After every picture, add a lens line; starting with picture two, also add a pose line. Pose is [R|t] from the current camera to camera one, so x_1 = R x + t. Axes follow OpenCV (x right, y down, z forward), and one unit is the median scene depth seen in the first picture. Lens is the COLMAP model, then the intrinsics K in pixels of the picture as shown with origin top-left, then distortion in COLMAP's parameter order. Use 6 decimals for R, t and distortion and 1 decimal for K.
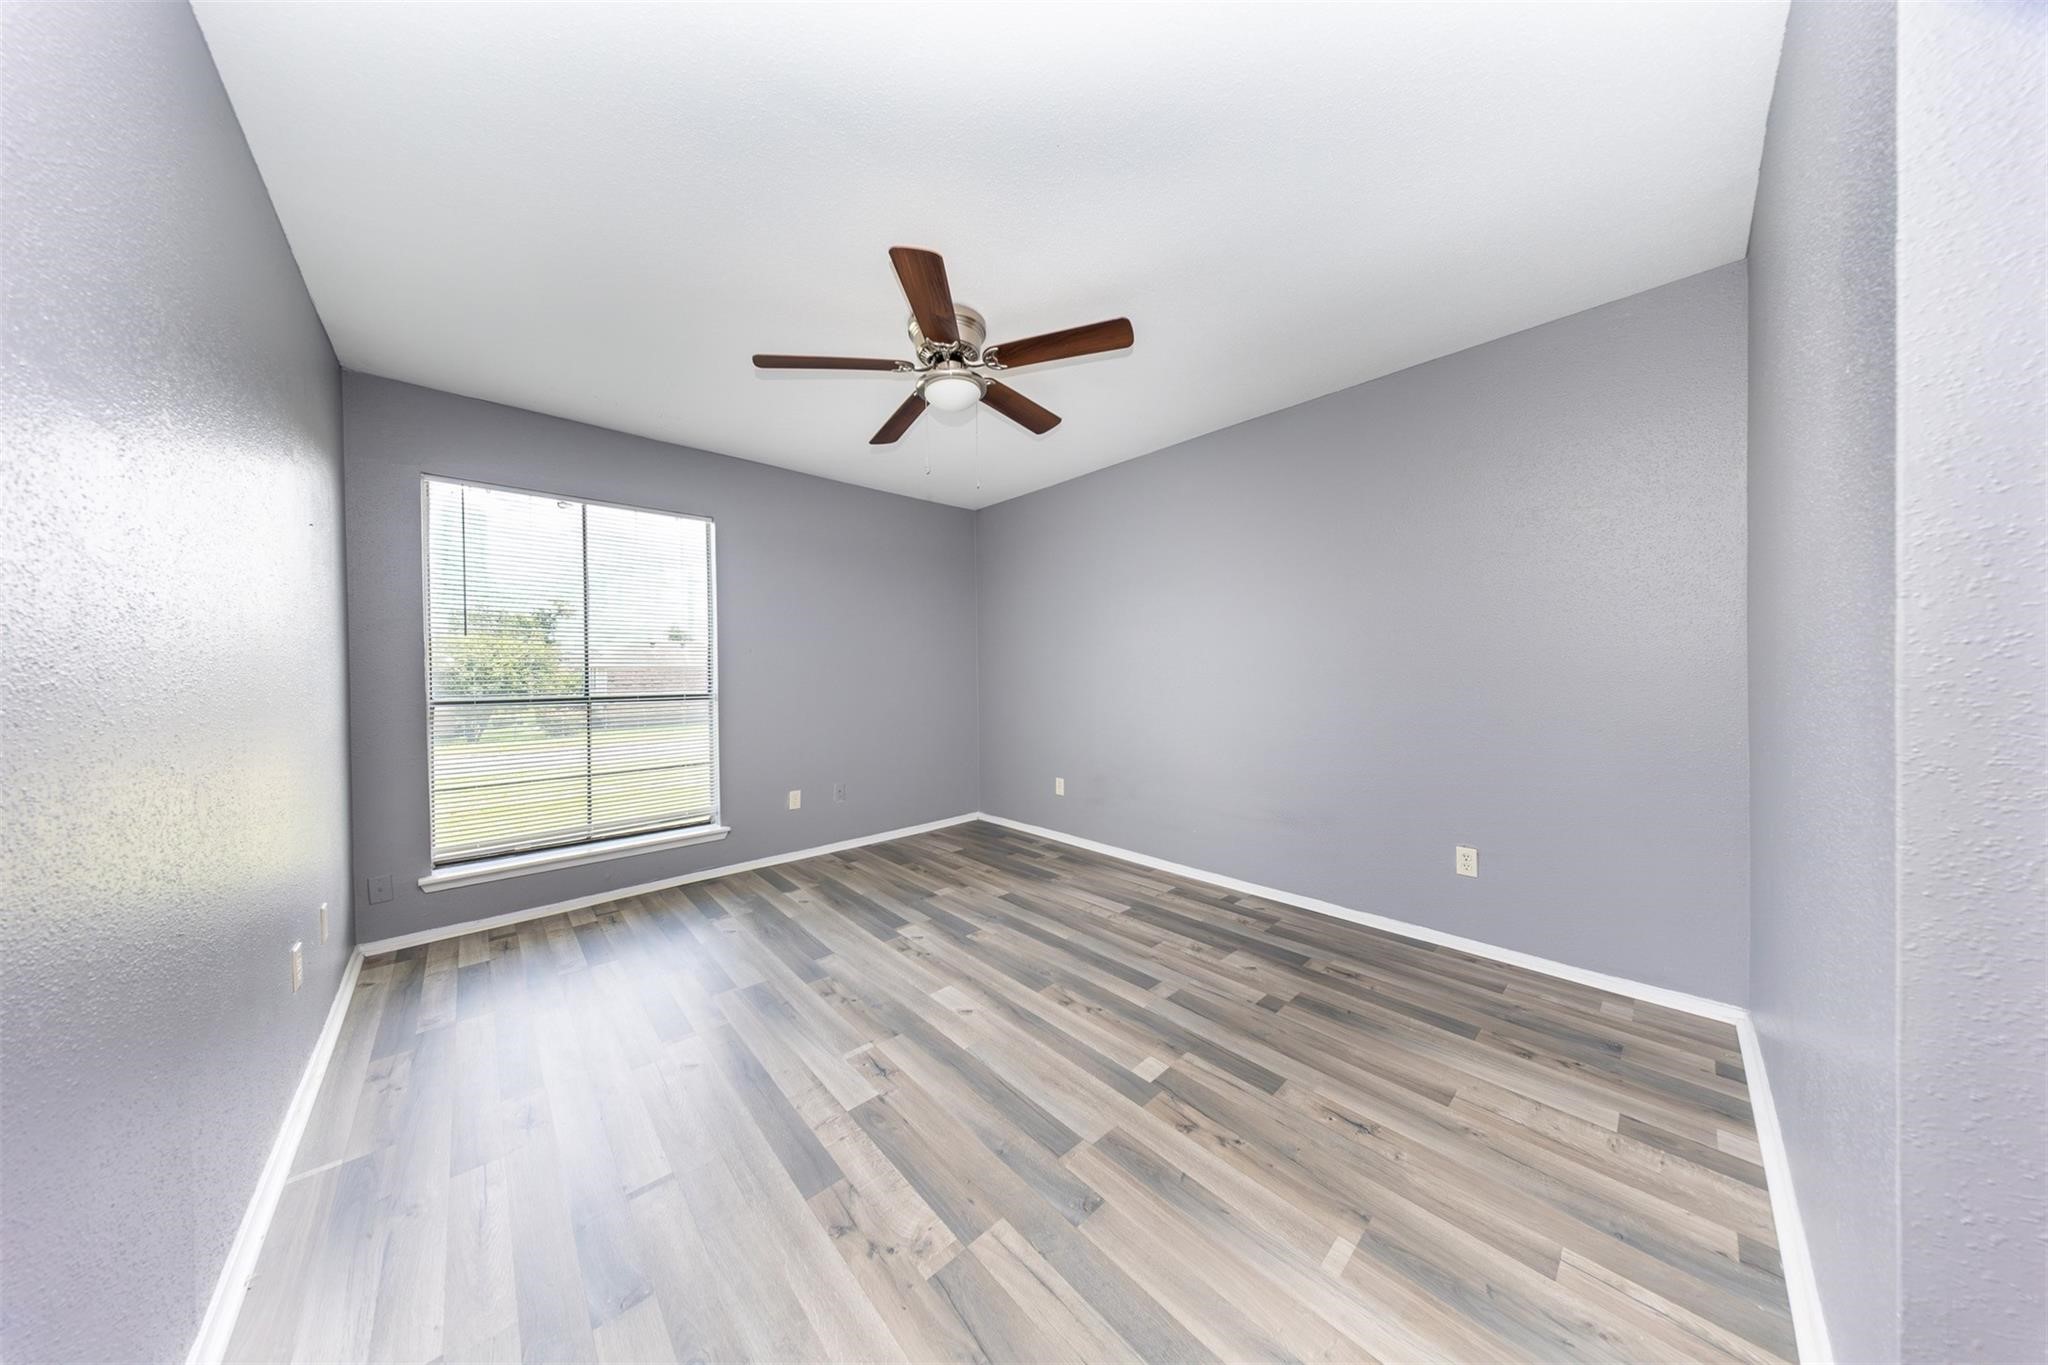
lens RADIAL K [[608.5, 0, 1031.0], [0, 608.5, 676.9], [0, 0, 1]] dist [0.004036, -0.000265]
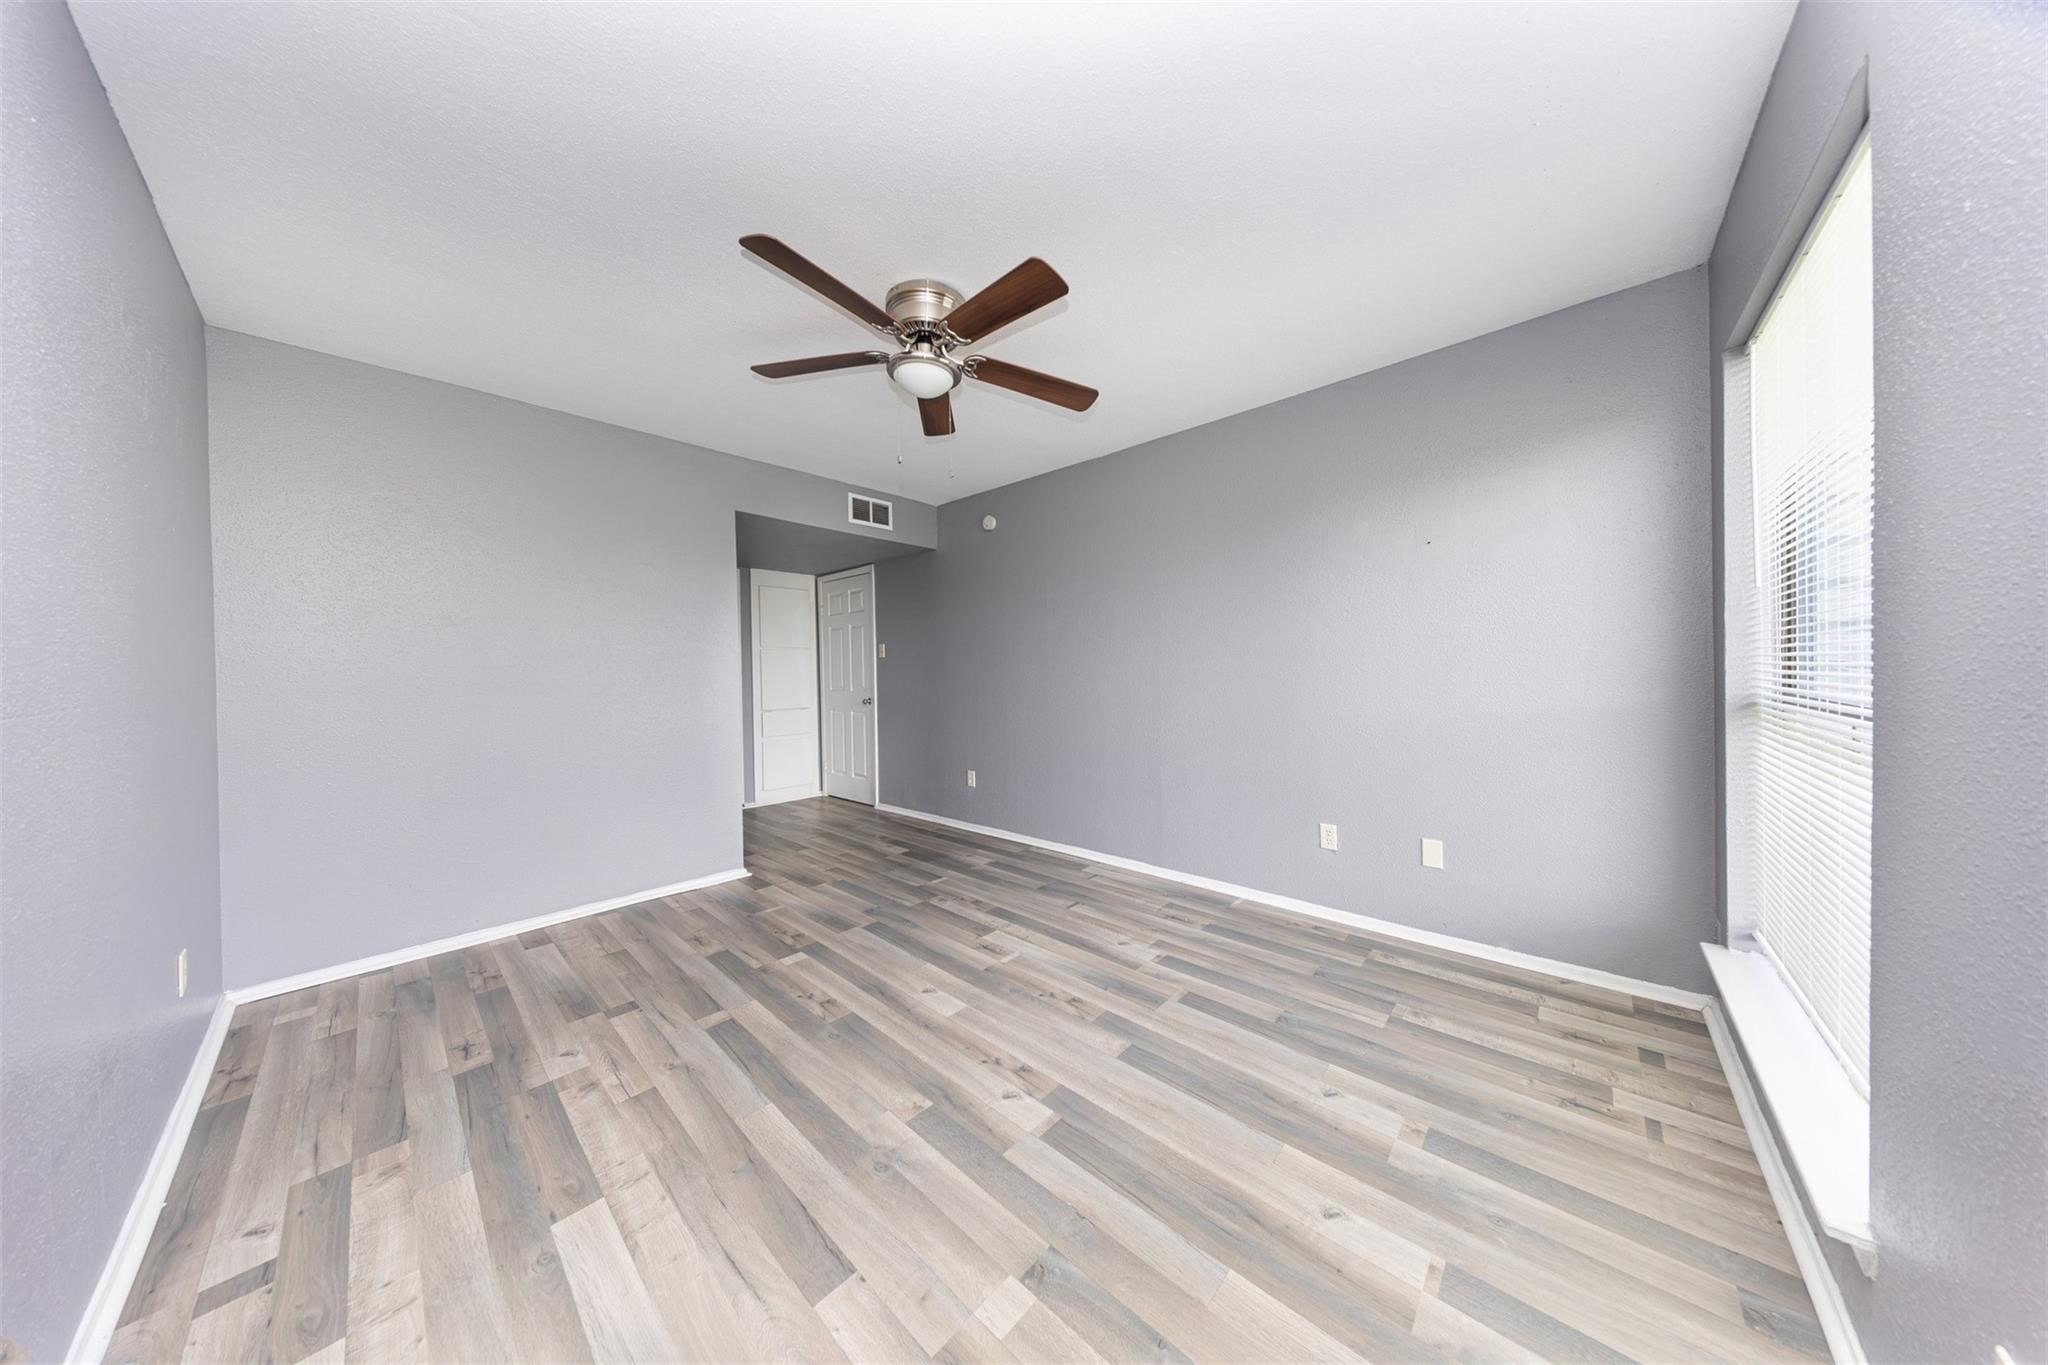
lens RADIAL K [[608.5, 0, 1036.1], [0, 608.5, 678.0], [0, 0, 1]] dist [0.004036, -0.000265]
pose [[-0.995597, 0.031000, -0.088465, -0.177470], [0.029102, 0.999319, 0.022667, -0.013417], [0.089107, 0.019993, -0.995821, 1.690669]]
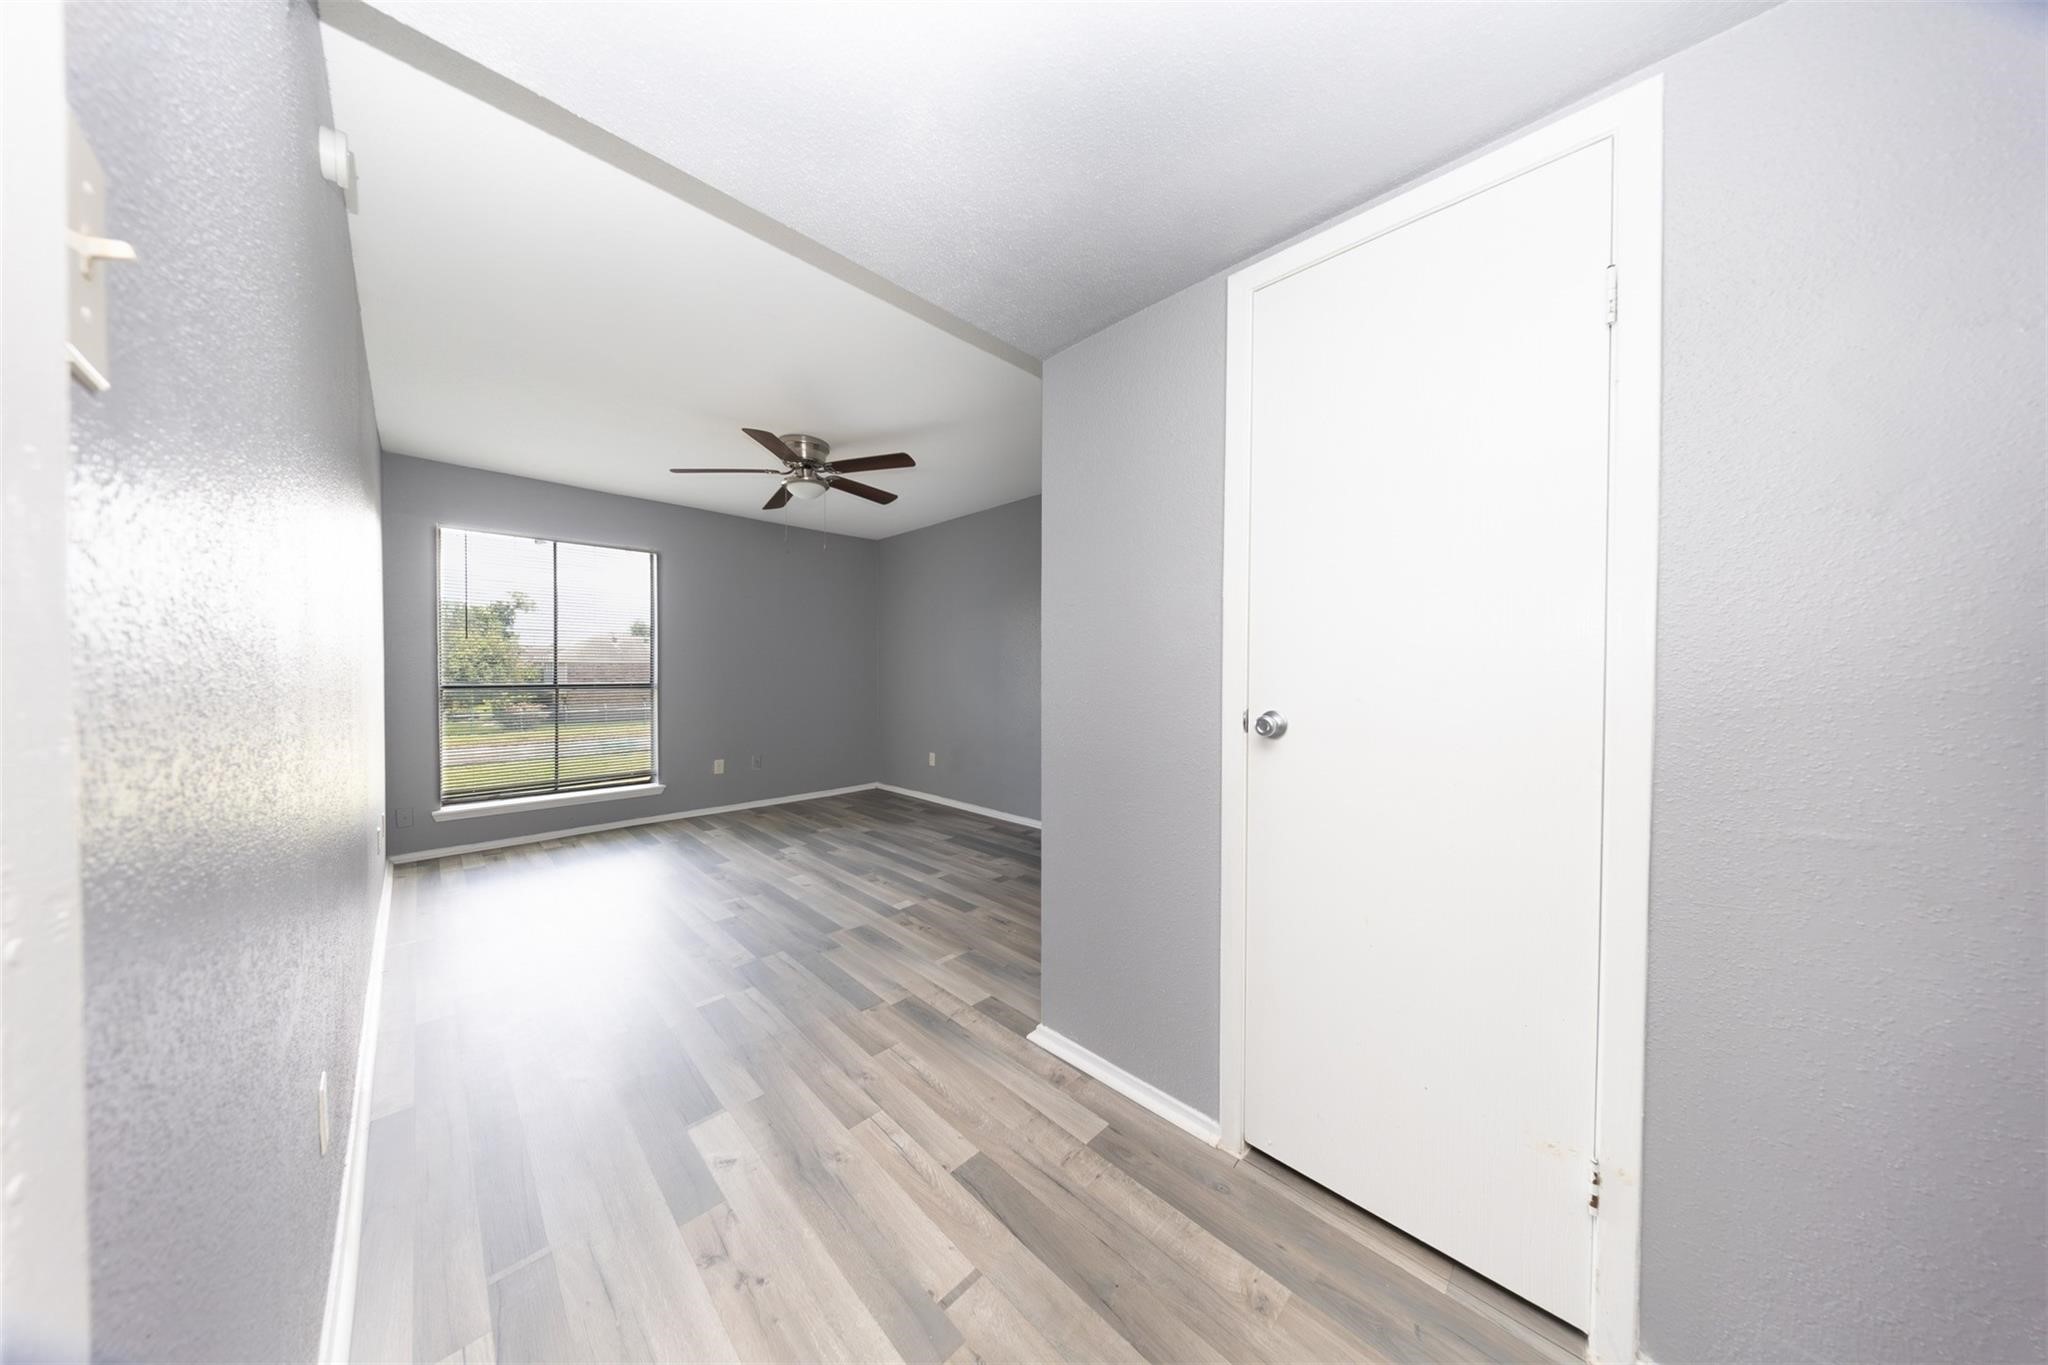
lens RADIAL K [[608.5, 0, 1032.4], [0, 608.5, 677.0], [0, 0, 1]] dist [0.004036, -0.000265]
pose [[0.998952, 0.011037, 0.044417, 0.326798], [-0.011079, 0.999938, 0.000701, 0.005060], [-0.044406, -0.001192, 0.999013, -0.485369]]
